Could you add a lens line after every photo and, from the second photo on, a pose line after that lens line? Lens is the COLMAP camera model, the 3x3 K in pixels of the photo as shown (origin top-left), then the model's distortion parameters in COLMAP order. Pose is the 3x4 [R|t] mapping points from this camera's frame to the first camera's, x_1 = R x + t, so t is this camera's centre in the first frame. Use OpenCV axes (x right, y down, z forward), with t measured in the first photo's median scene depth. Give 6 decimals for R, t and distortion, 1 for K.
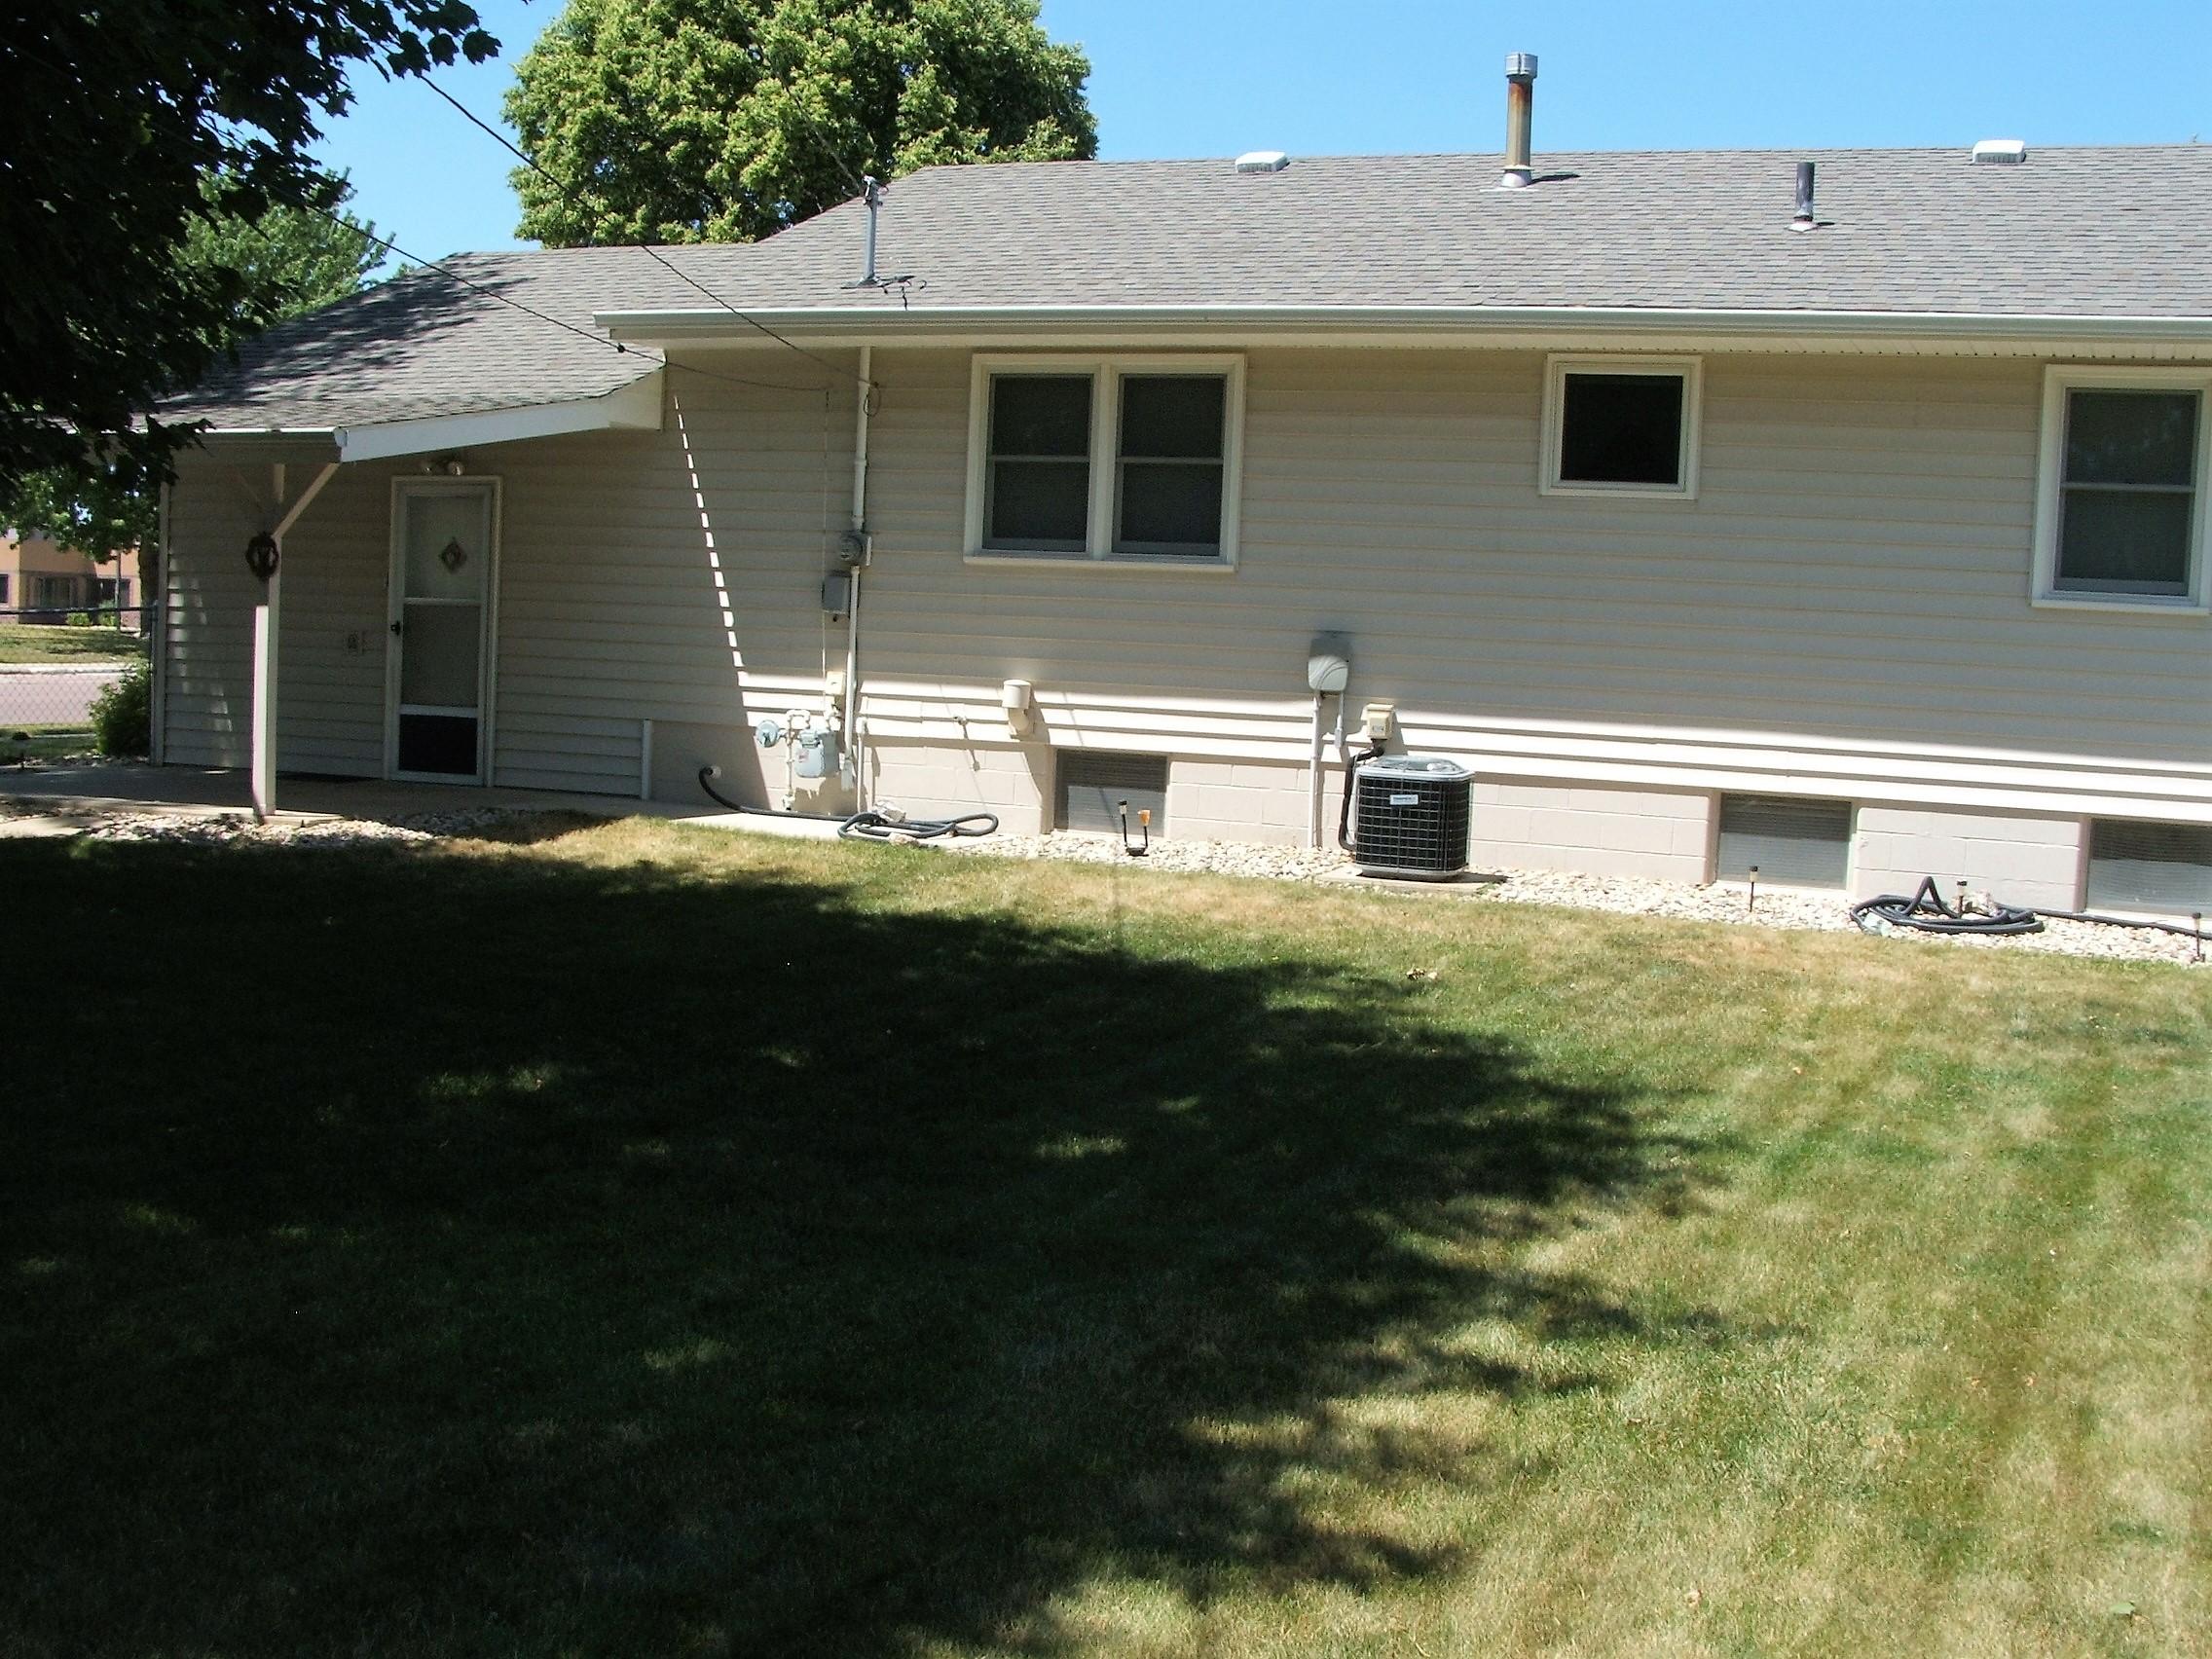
lens RADIAL K [[2649.0, 0, 1106.0], [0, 2649.0, 829.5], [0, 0, 1]] dist [-0.188699, 0.359994]
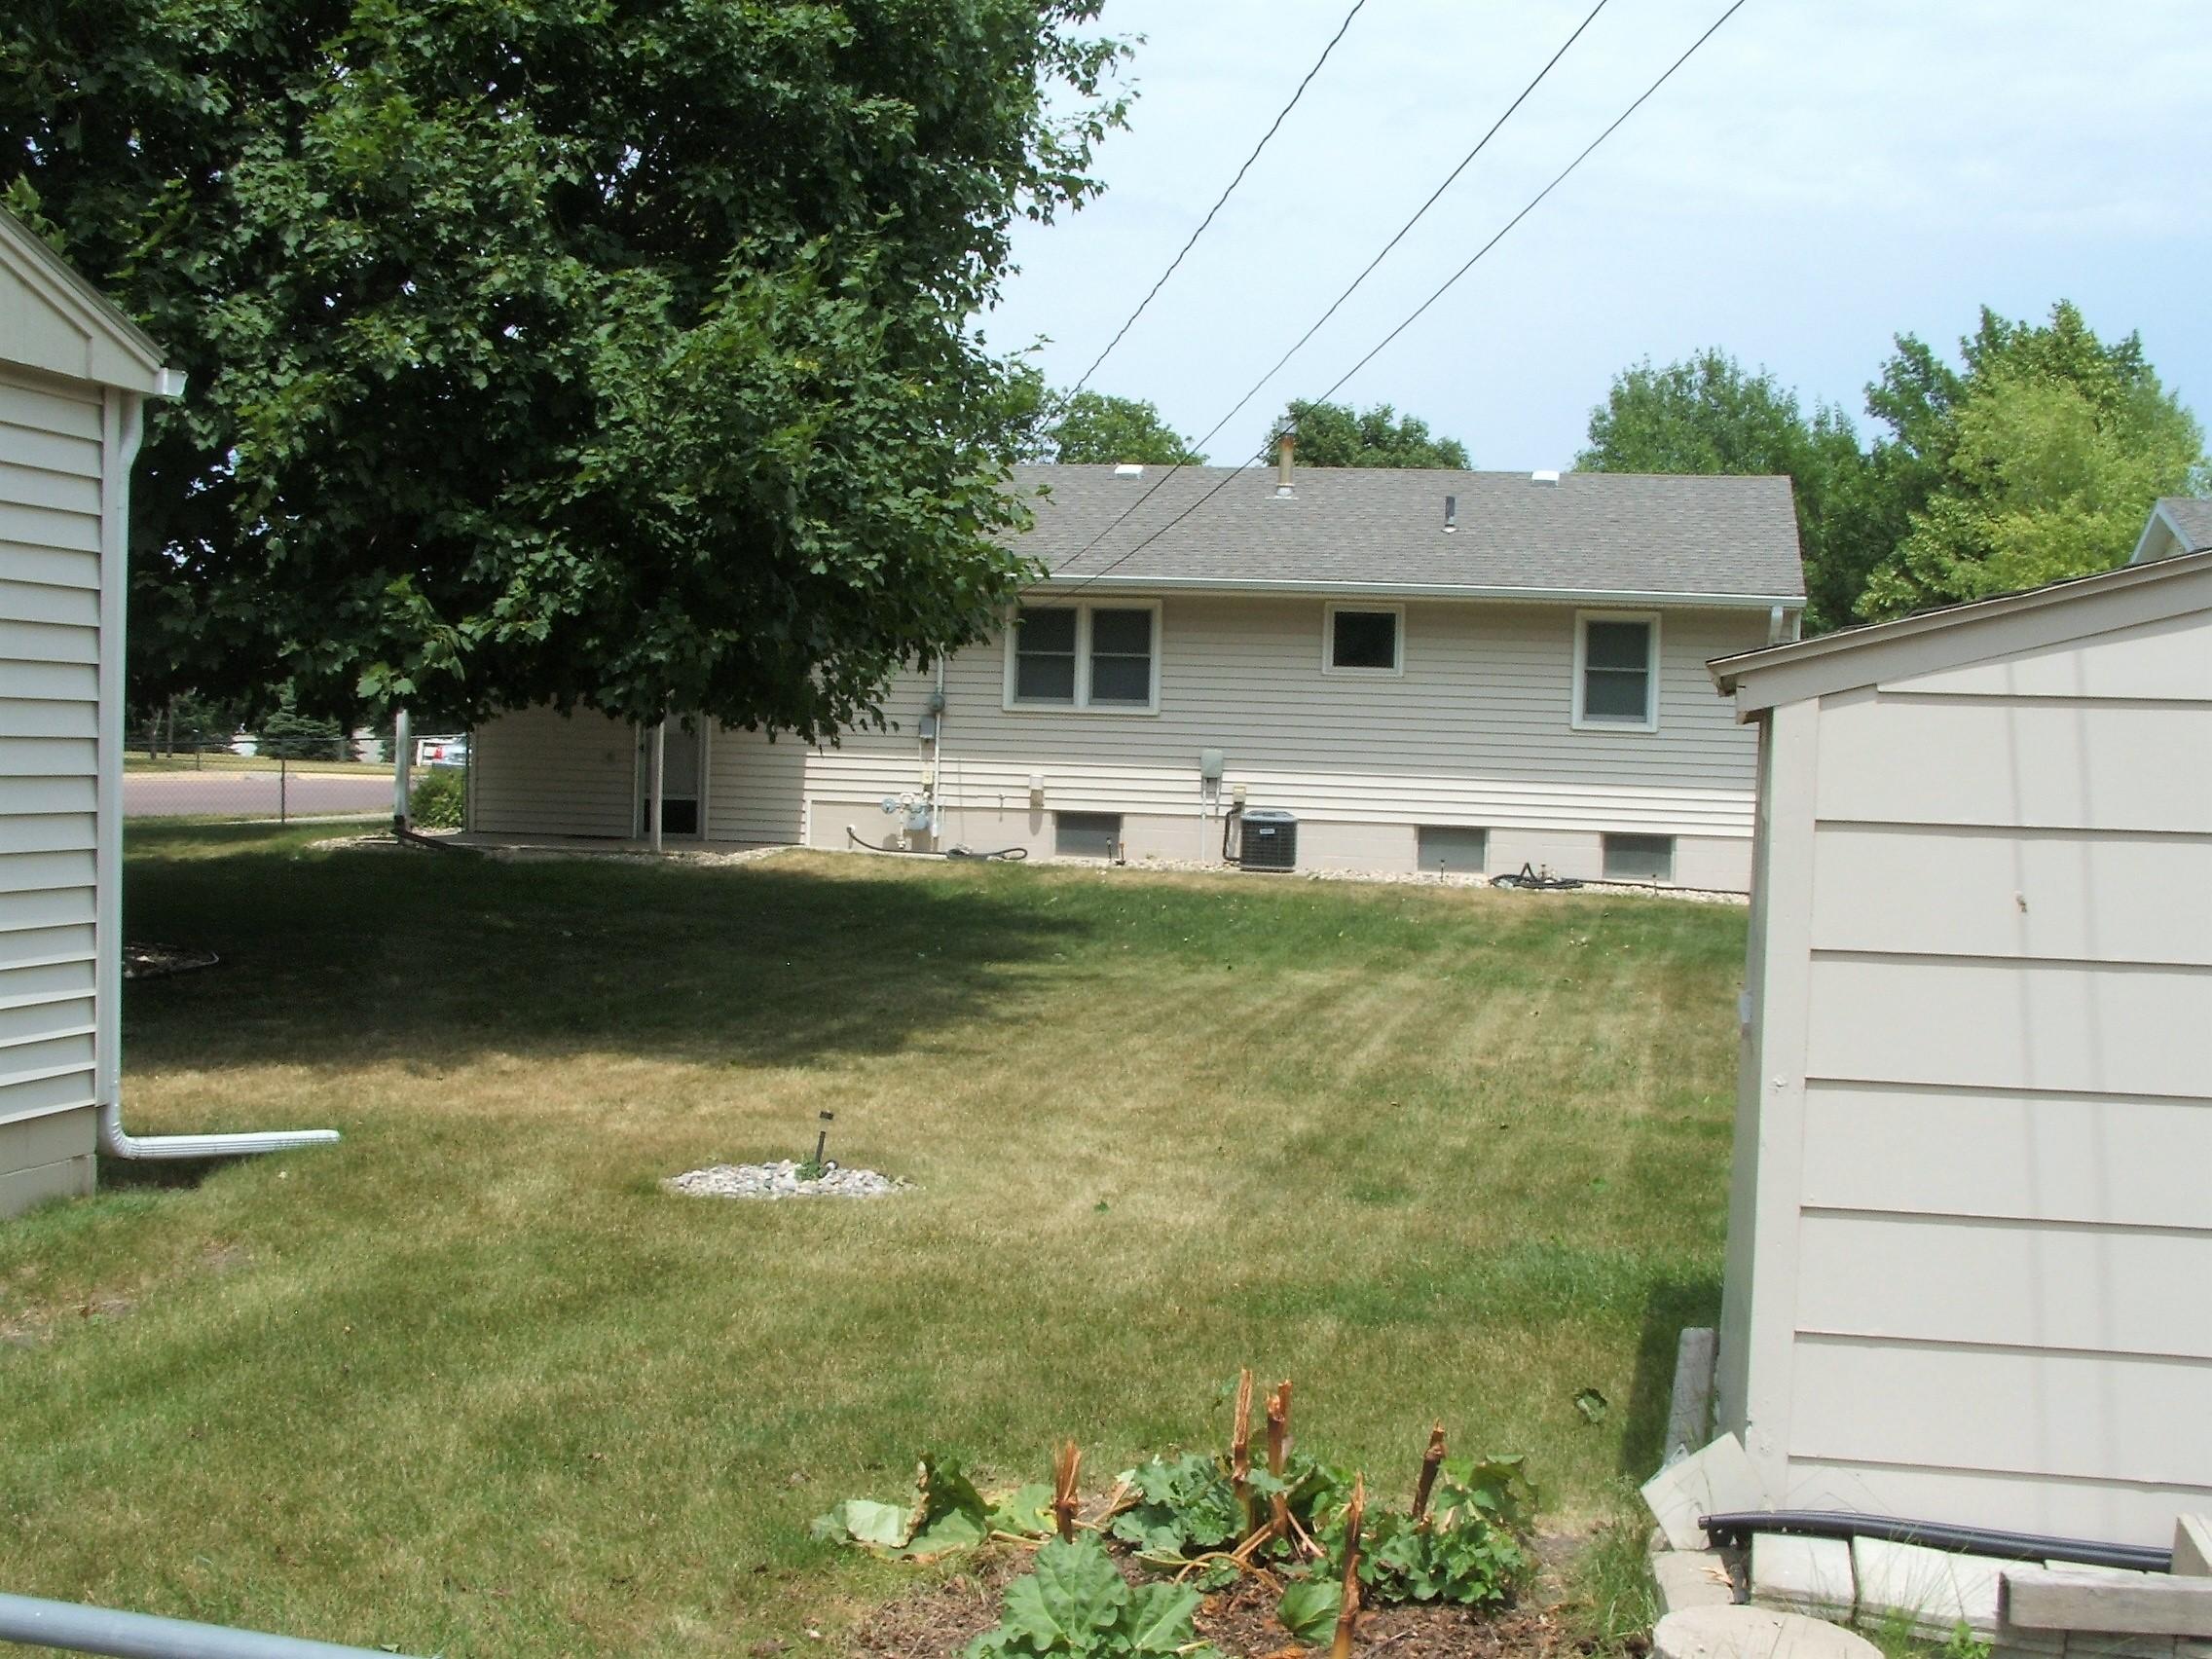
lens RADIAL K [[2649.0, 0, 1106.0], [0, 2649.0, 829.5], [0, 0, 1]] dist [-0.188699, 0.359994]
pose [[0.984583, -0.016060, 0.174179, -0.311564], [0.022757, 0.999074, -0.036518, 0.050703], [-0.173432, 0.039919, 0.984037, -0.822809]]
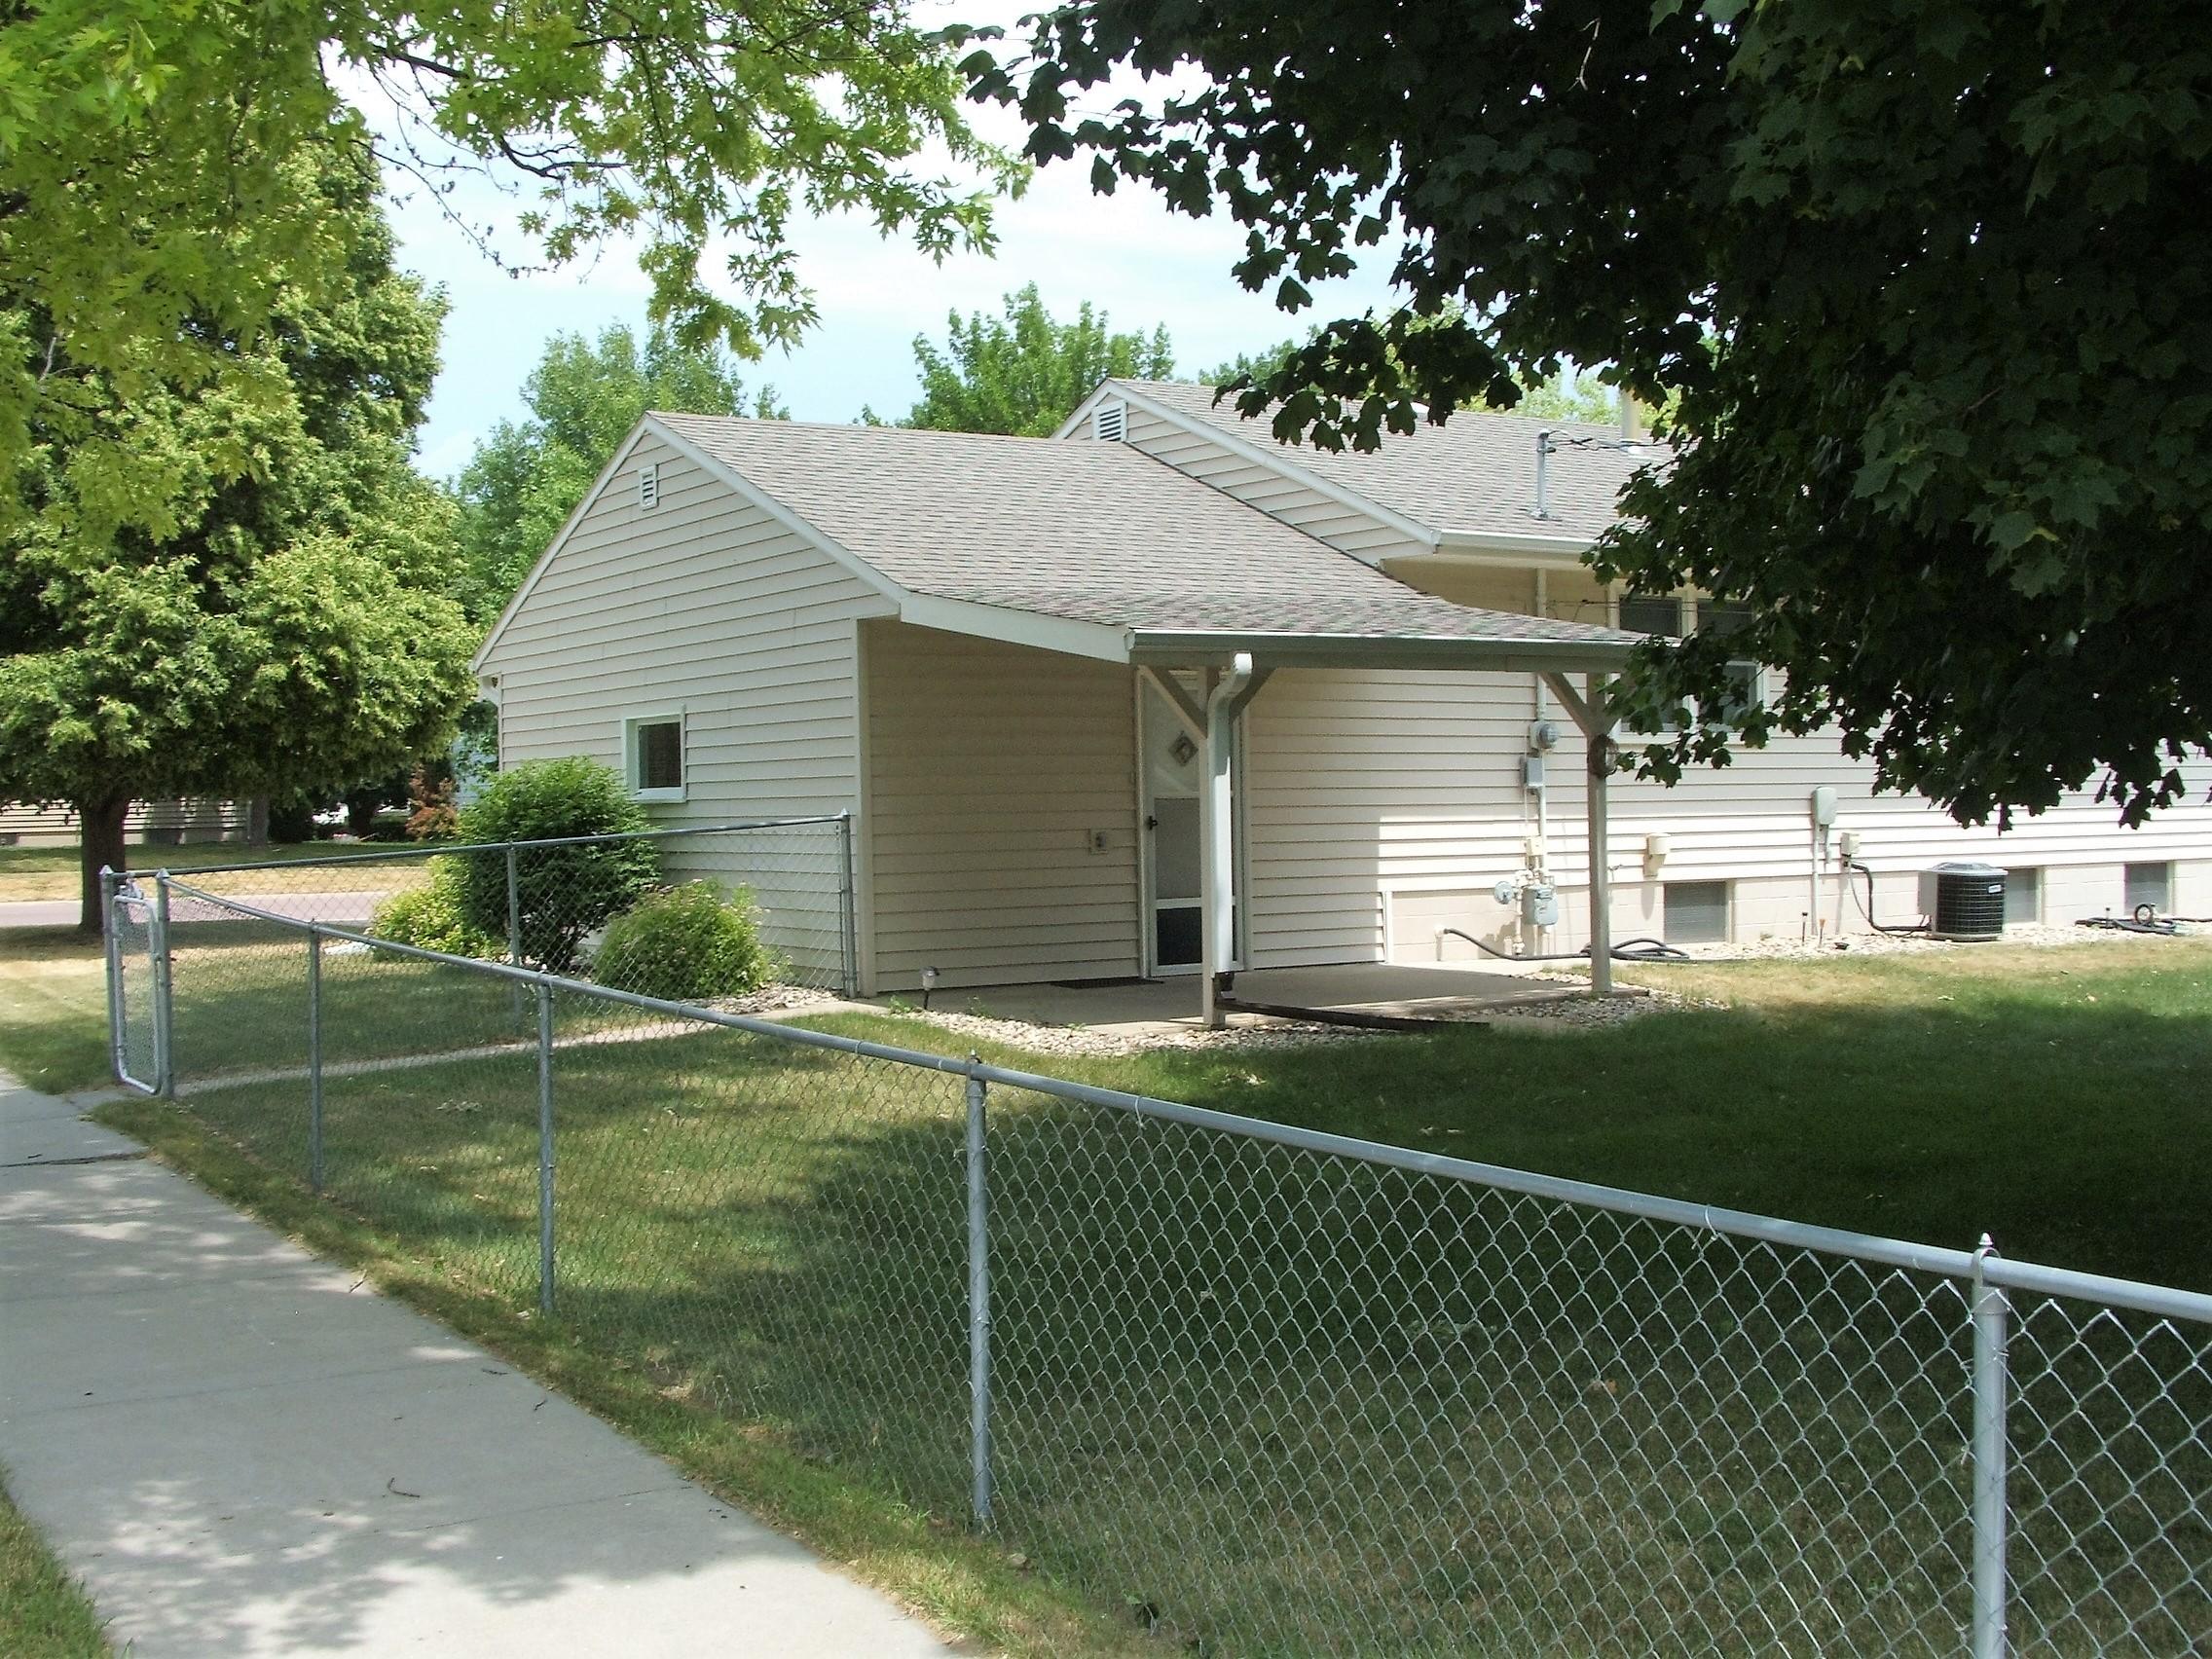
lens RADIAL K [[2649.0, 0, 1106.0], [0, 2649.0, 829.5], [0, 0, 1]] dist [-0.188699, 0.359994]
pose [[0.566969, -0.057635, 0.821720, -1.271032], [0.104801, 0.994490, -0.002557, -0.084231], [-0.817045, 0.087567, 0.569885, 0.498627]]
